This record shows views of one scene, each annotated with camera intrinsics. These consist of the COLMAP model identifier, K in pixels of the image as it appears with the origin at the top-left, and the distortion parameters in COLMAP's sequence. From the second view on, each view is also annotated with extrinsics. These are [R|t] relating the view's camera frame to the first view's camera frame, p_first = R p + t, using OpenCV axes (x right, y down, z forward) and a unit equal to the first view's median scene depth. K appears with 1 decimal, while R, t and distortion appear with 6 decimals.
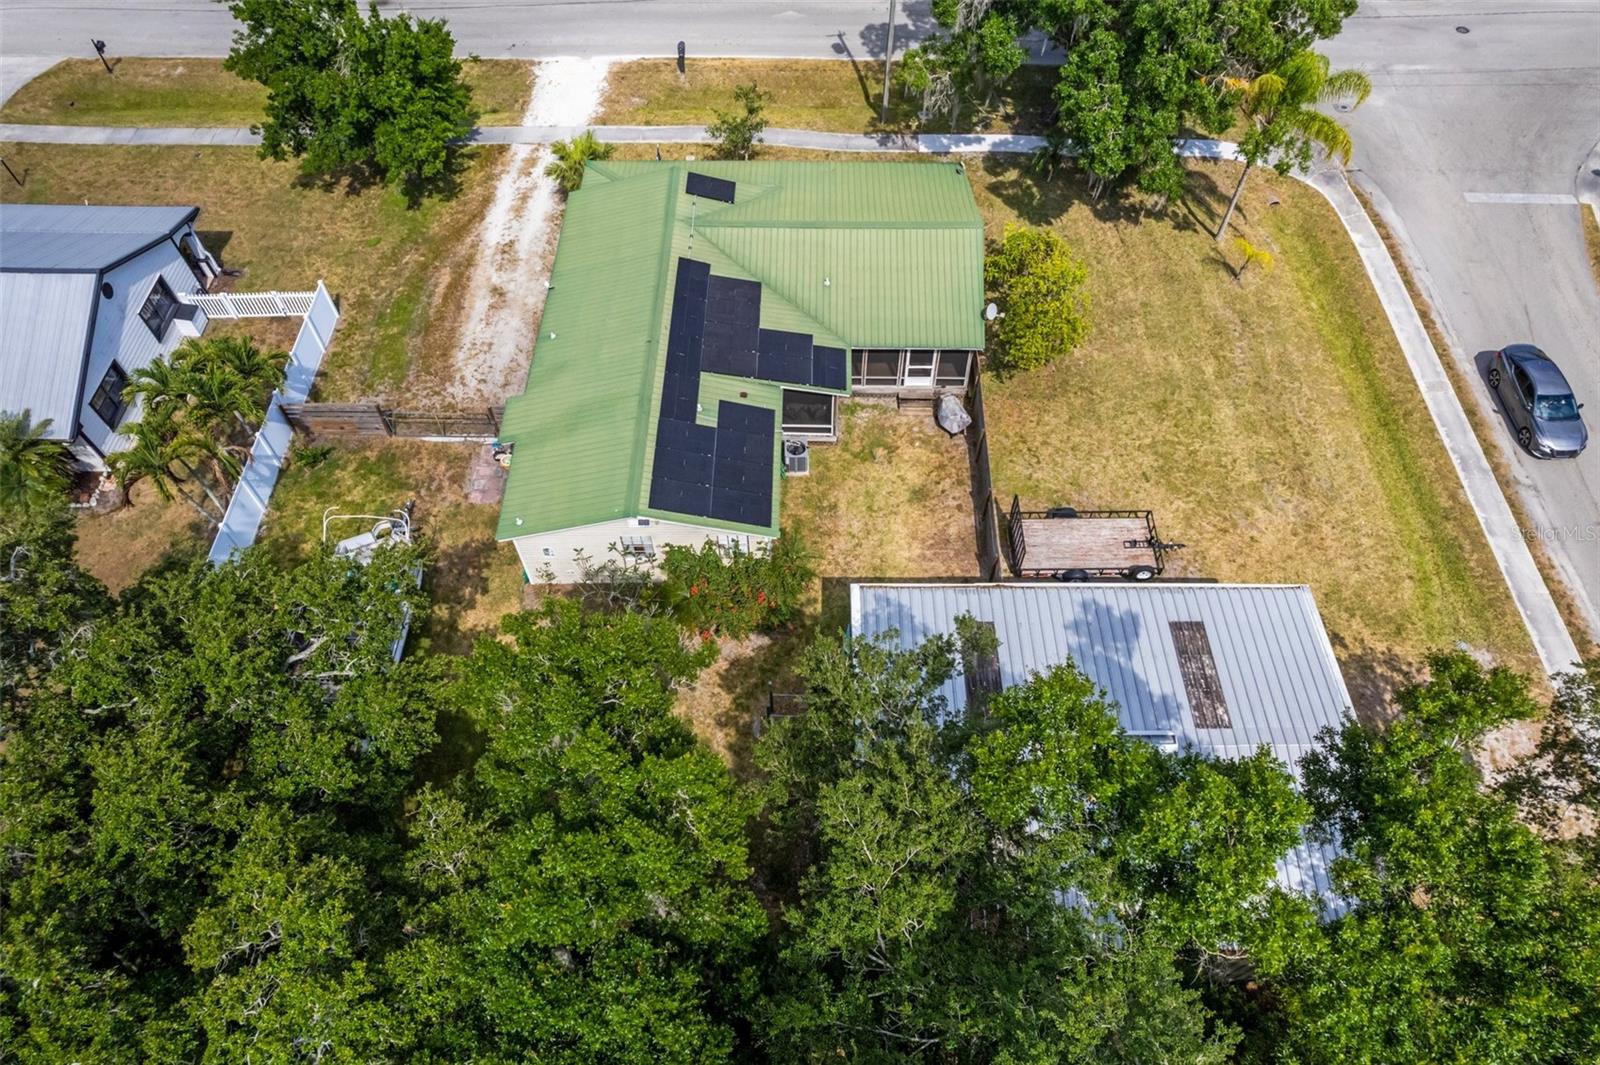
lens RADIAL K [[1052.3, 0, 800.0], [0, 1052.3, 532.5], [0, 0, 1]] dist [-0.119757, 0.110291]
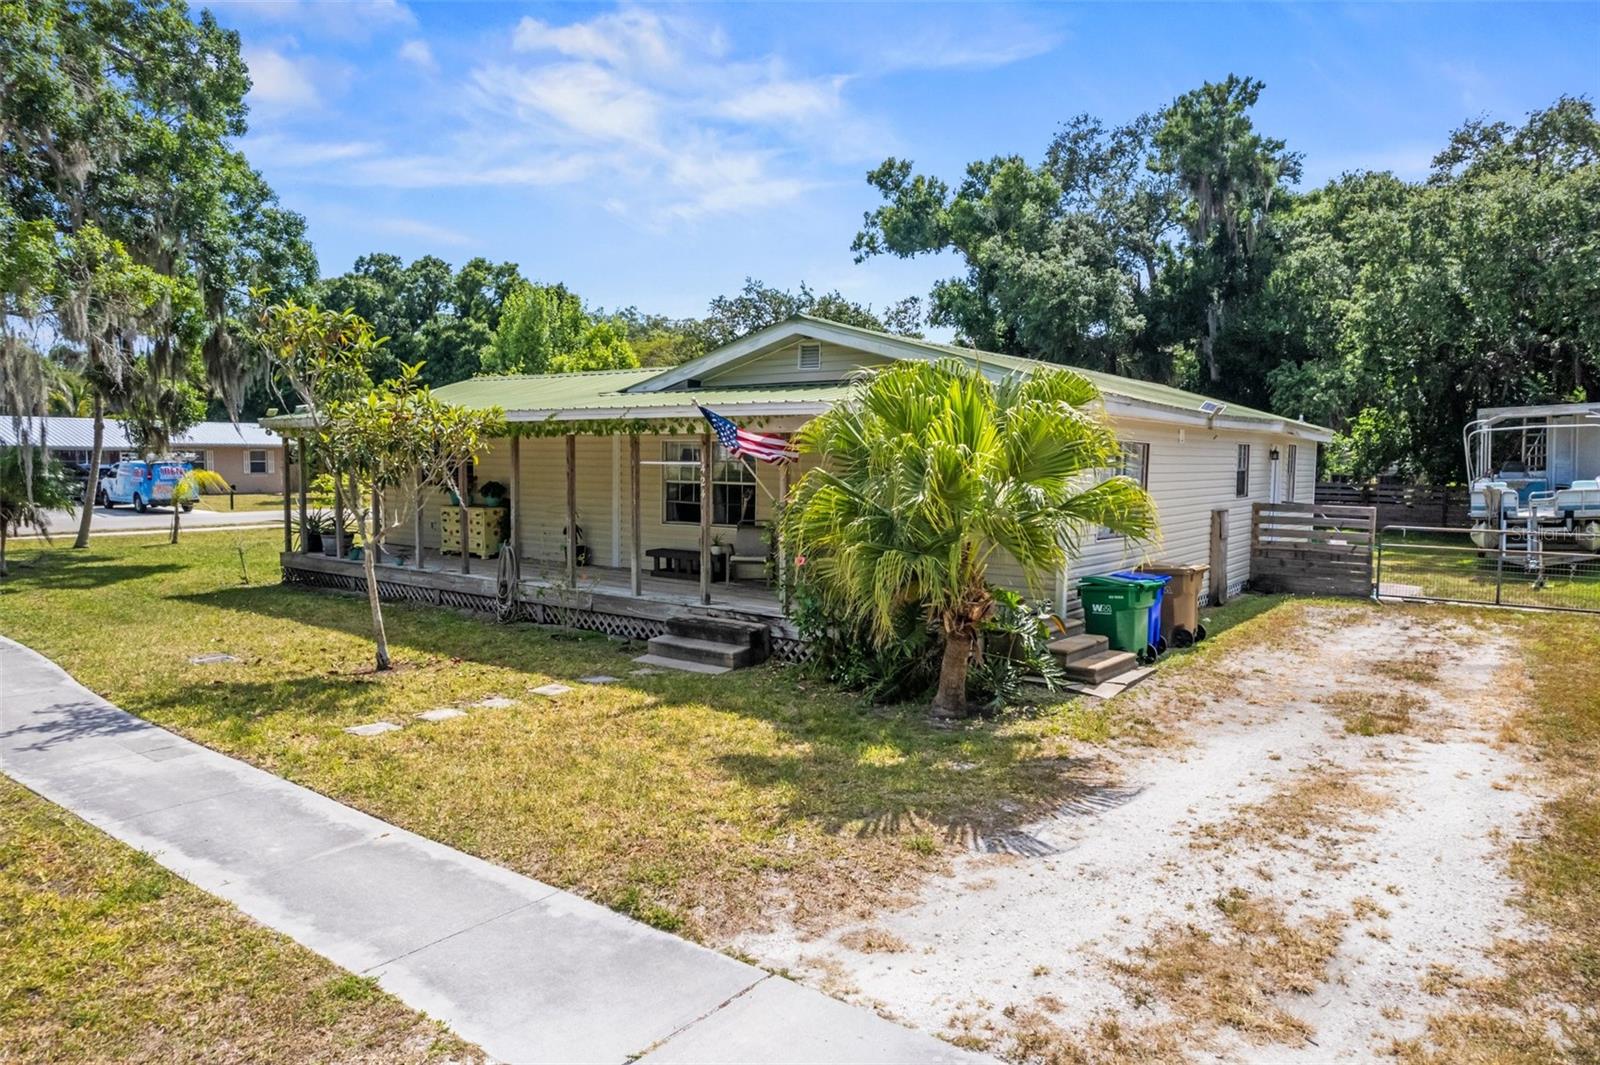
lens RADIAL K [[1052.3, 0, 800.0], [0, 1052.3, 532.5], [0, 0, 1]] dist [-0.119757, 0.110291]
pose [[-0.807978, -0.043075, 0.587636, -0.359543], [0.482810, 0.523266, 0.702202, -0.601127], [-0.337737, 0.851080, -0.401990, 1.274804]]
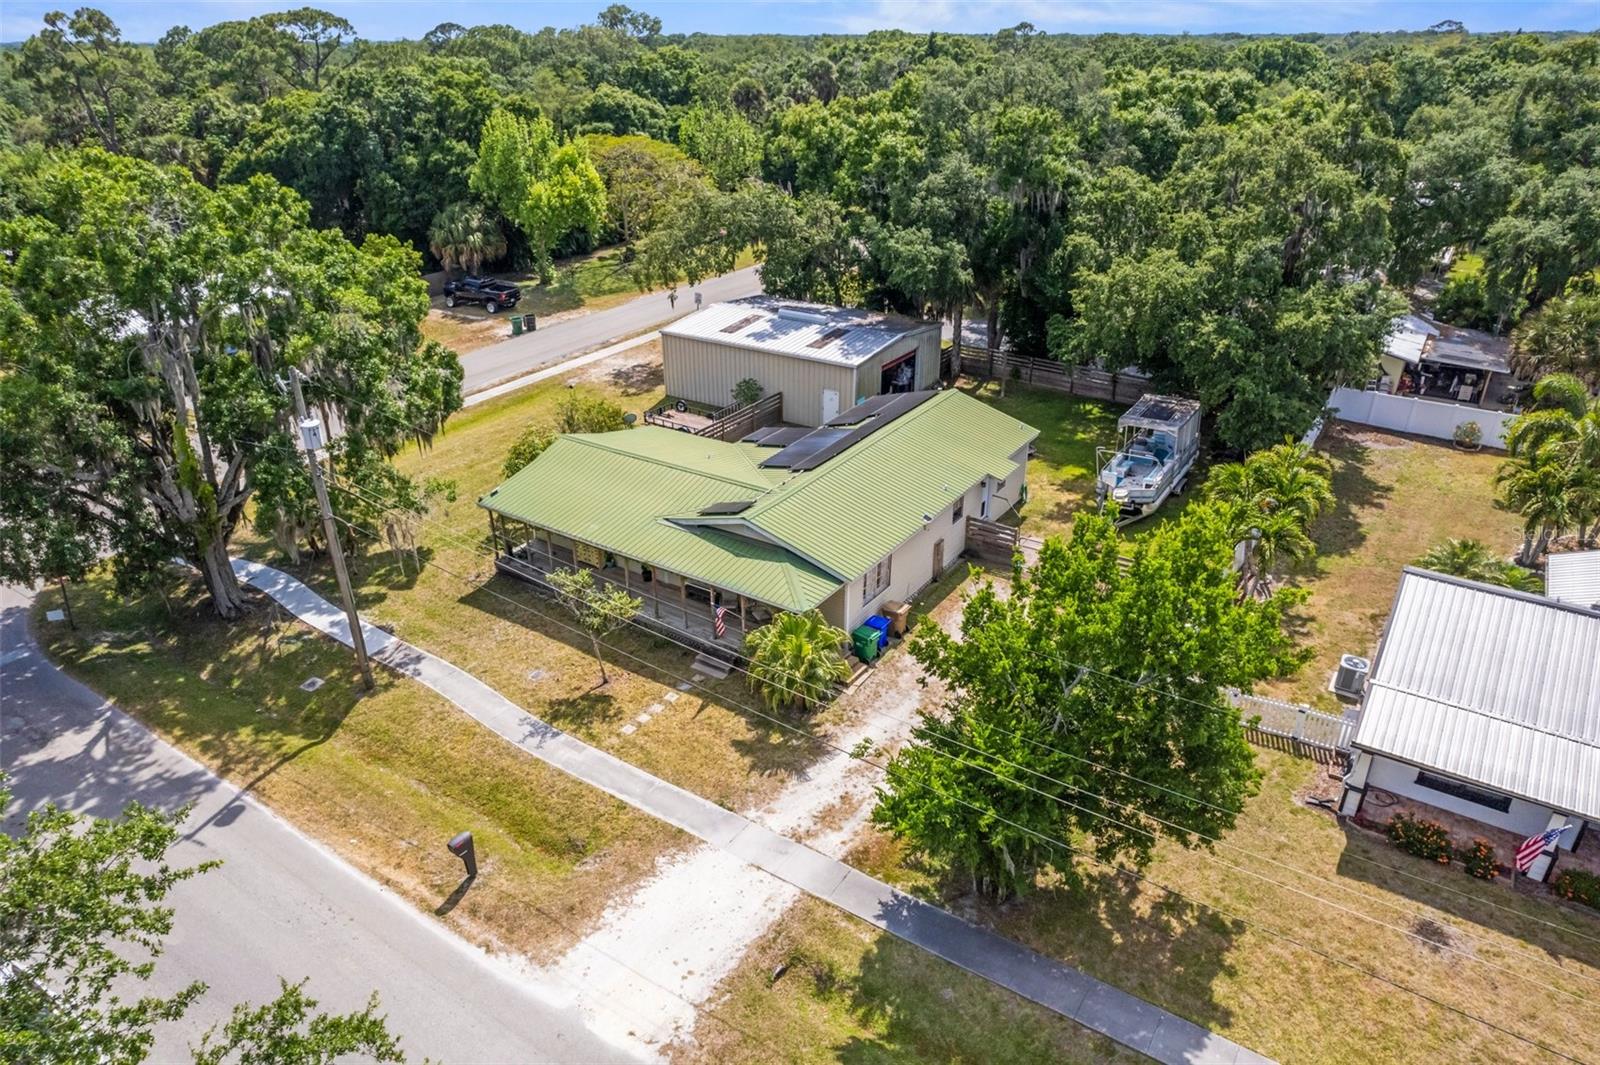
lens RADIAL K [[1032.0, 0, 805.2], [0, 1032.0, 545.0], [0, 0, 1]] dist [-0.104418, 0.091089]
pose [[-0.843897, -0.231277, 0.484095, -0.628318], [0.448243, 0.191888, 0.873073, -1.151348], [-0.294814, 0.953777, -0.058266, 1.111110]]
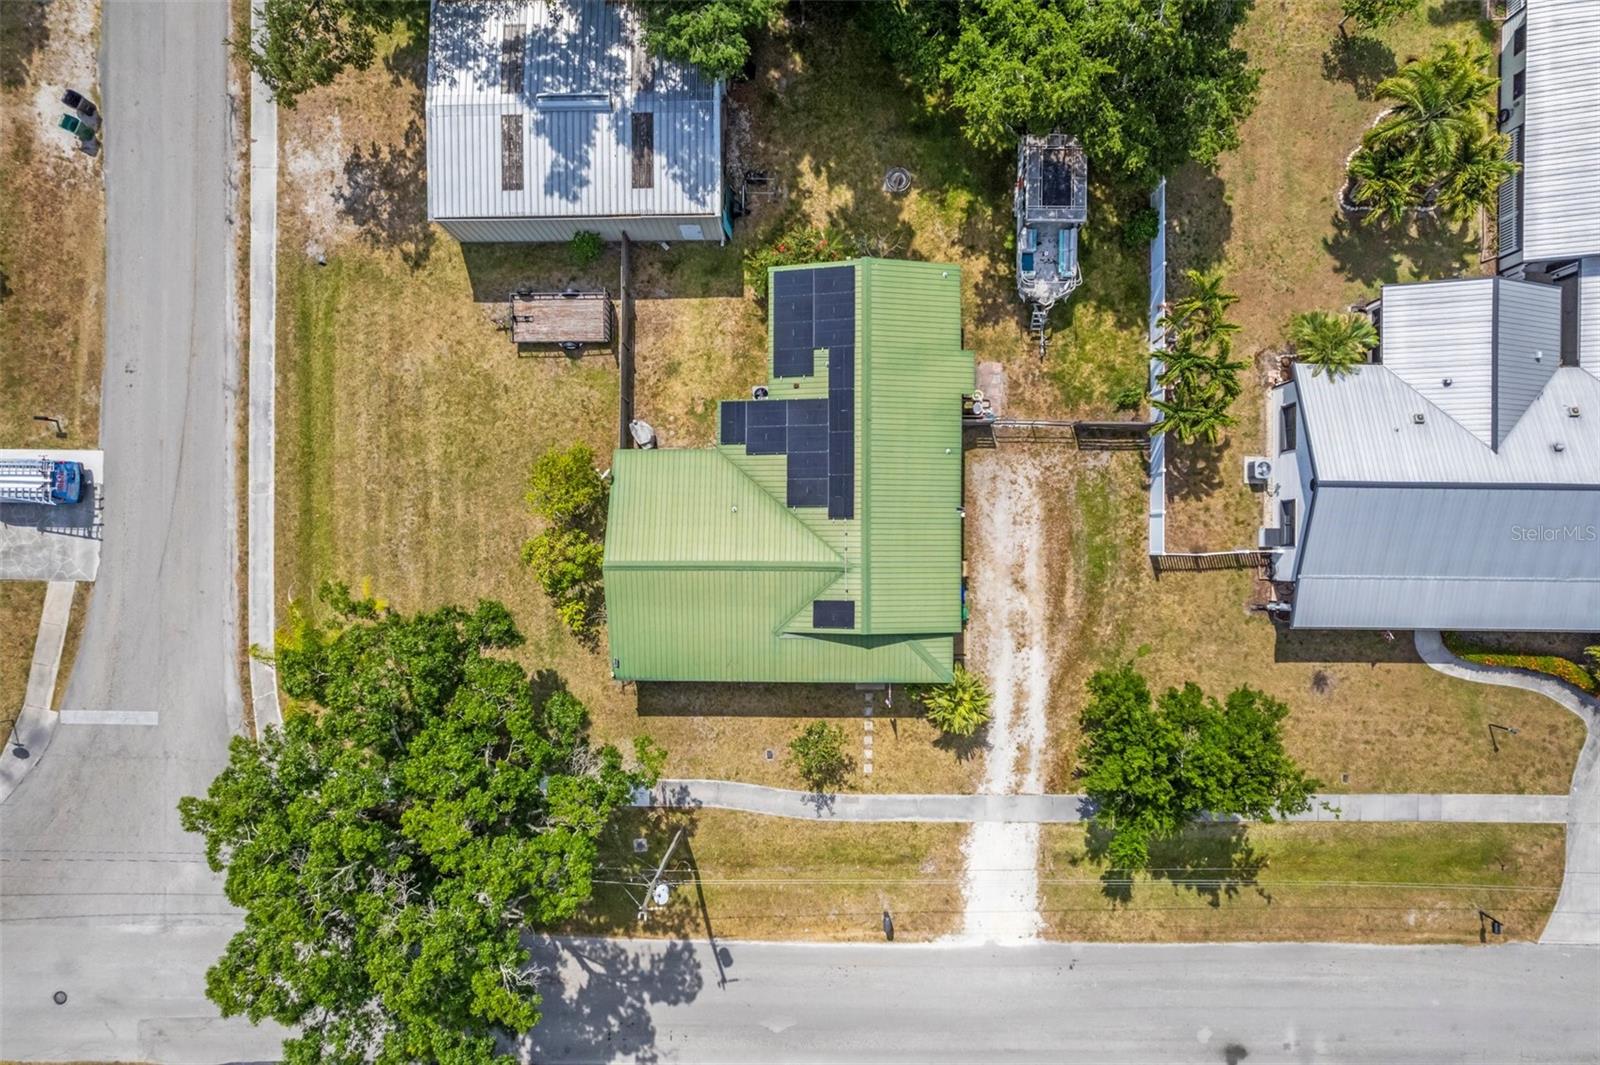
lens RADIAL K [[1032.0, 0, 805.2], [0, 1032.0, 545.0], [0, 0, 1]] dist [-0.104418, 0.091089]
pose [[-0.999854, 0.011532, 0.012626, -0.072591], [-0.002279, -0.821638, 0.570005, -0.958332], [0.016947, 0.569893, 0.821544, 0.020258]]
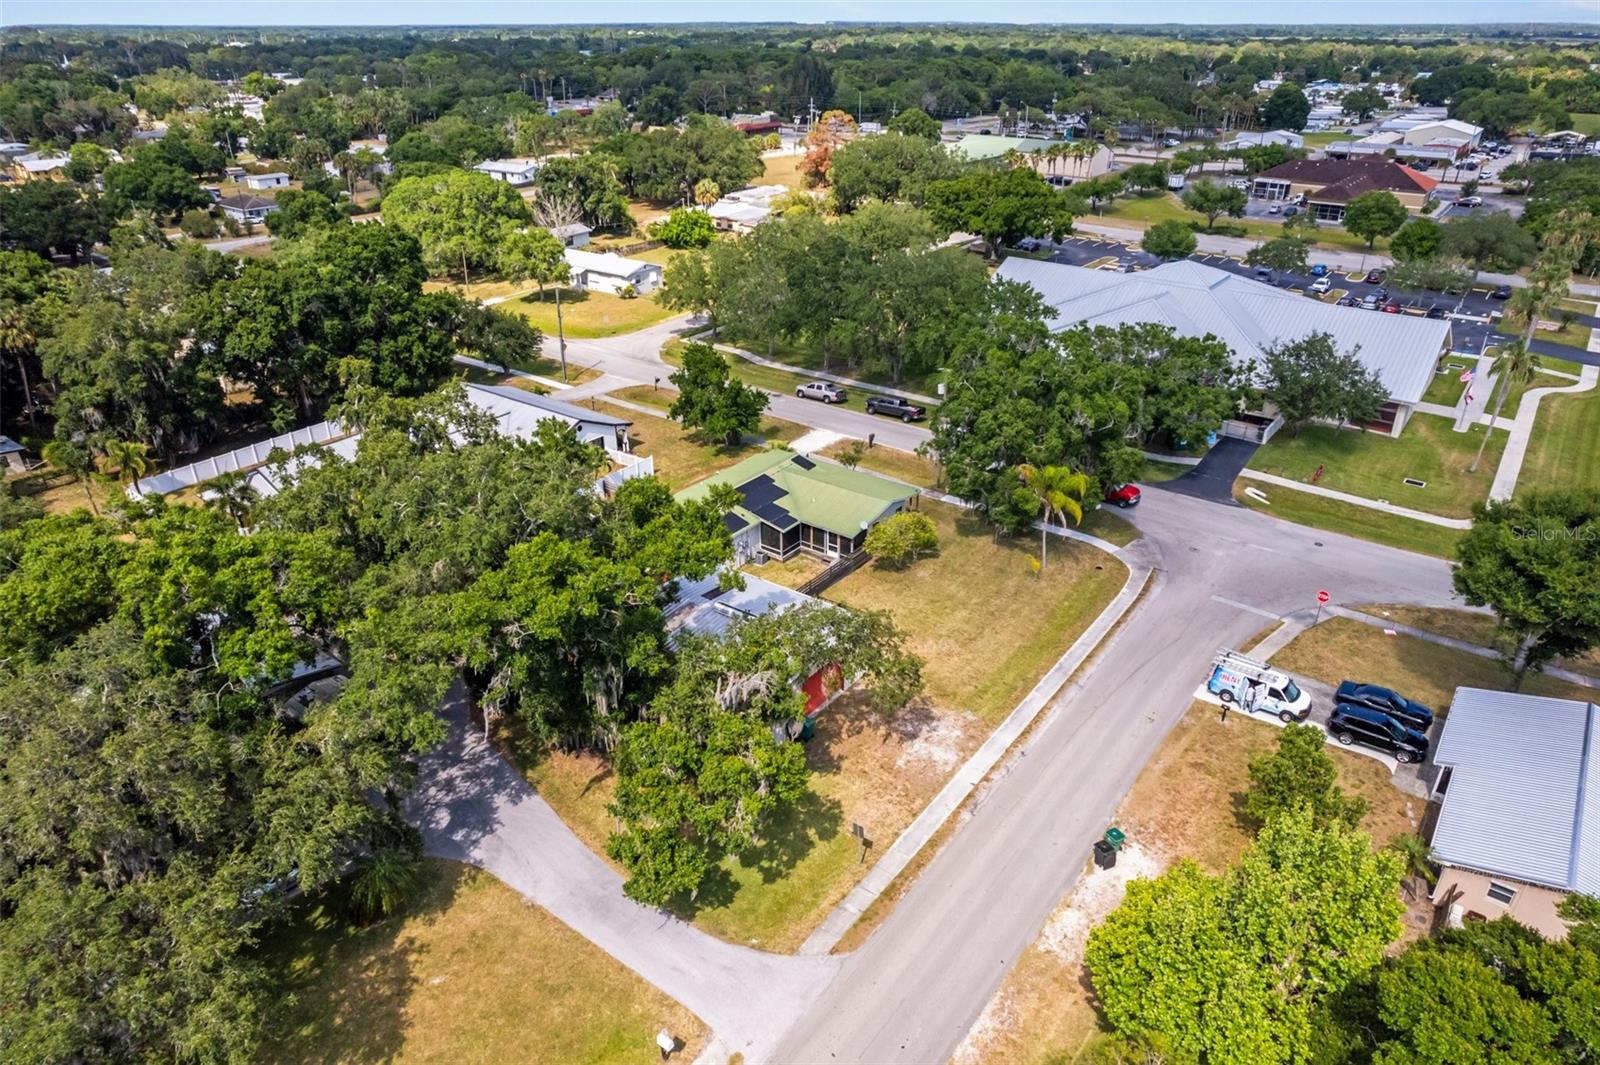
lens RADIAL K [[1032.0, 0, 805.2], [0, 1032.0, 545.0], [0, 0, 1]] dist [-0.104418, 0.091089]
pose [[0.812869, 0.270429, -0.515861, 1.142217], [-0.483426, 0.807261, -0.338569, 0.574607], [0.324876, 0.524593, 0.786930, -0.663325]]
